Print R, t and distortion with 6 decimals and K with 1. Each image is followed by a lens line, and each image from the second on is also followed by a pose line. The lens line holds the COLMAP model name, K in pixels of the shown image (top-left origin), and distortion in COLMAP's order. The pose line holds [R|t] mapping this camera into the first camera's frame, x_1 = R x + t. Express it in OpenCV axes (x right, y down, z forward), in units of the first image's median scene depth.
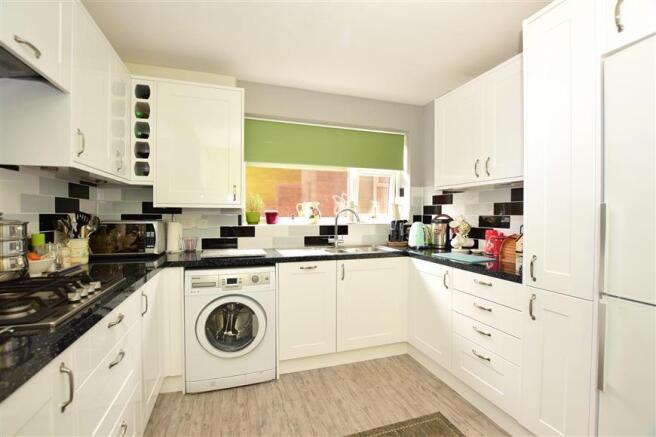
lens RADIAL K [[296.9, 0, 328.0], [0, 296.9, 218.5], [0, 0, 1]] dist [-0.023747, 0.000222]
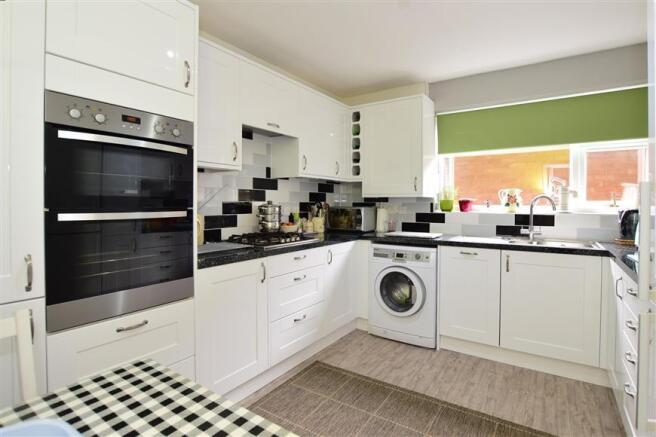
lens RADIAL K [[338.6, 0, 328.7], [0, 338.6, 203.8], [0, 0, 1]] dist [0.000740, -0.000074]
pose [[0.609920, -0.000396, -0.792463, 0.586534], [-0.010218, 0.999913, -0.008364, 0.007889], [0.792397, 0.013199, 0.609863, -0.108434]]
